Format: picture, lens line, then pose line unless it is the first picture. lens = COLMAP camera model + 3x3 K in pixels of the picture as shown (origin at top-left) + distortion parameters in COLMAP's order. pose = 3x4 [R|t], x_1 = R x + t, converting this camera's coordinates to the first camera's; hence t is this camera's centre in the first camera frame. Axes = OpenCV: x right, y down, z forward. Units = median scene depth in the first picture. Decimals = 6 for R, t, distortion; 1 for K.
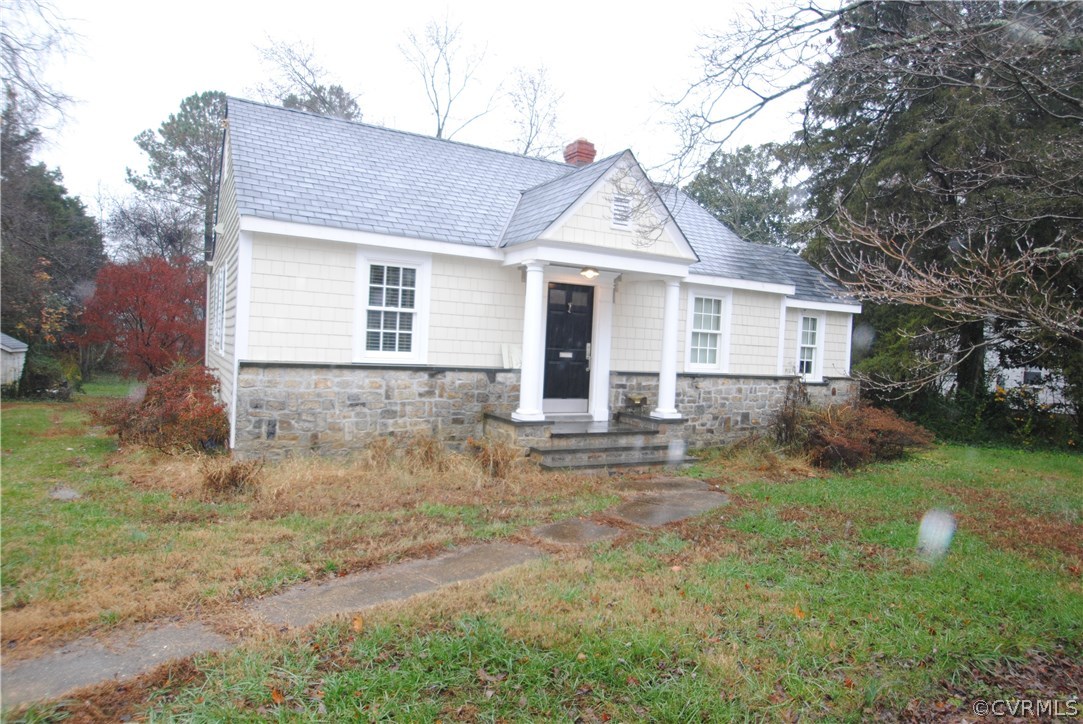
lens RADIAL K [[637.6, 0, 541.5], [0, 637.6, 362.0], [0, 0, 1]] dist [-0.003406, -0.000215]
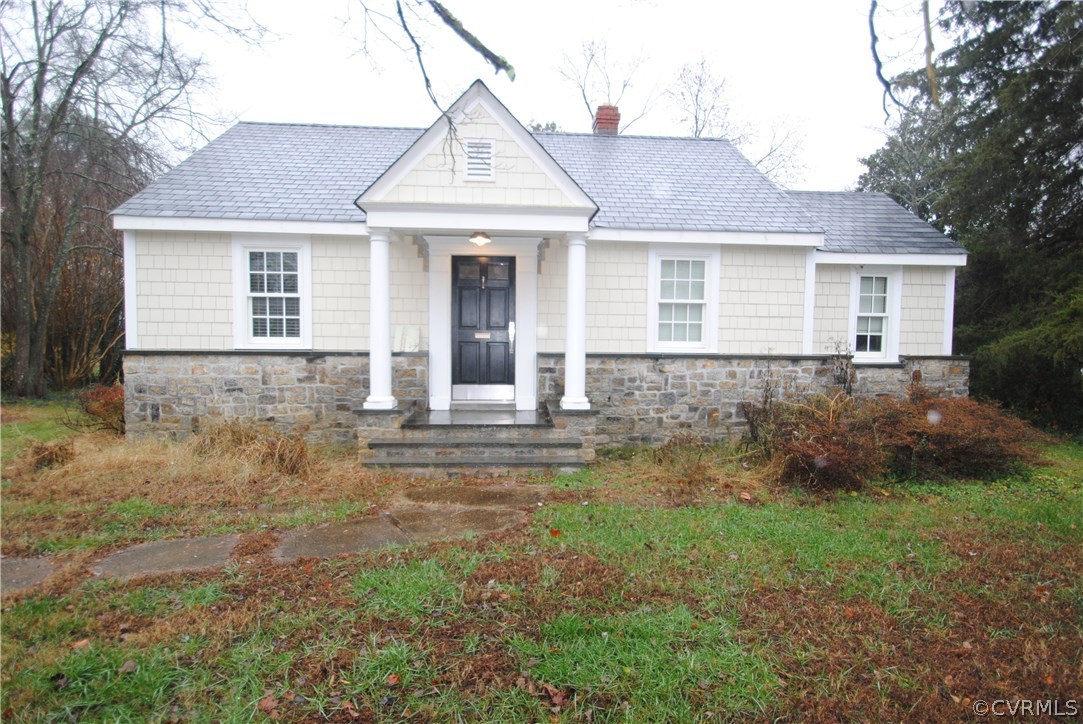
lens RADIAL K [[540.7, 0, 541.5], [0, 540.7, 362.0], [0, 0, 1]] dist [-0.002142, -0.000312]
pose [[0.910417, -0.015083, -0.413418, 0.488141], [0.021822, 0.999695, 0.011583, 0.021434], [0.413117, -0.019568, 0.910468, 0.391032]]
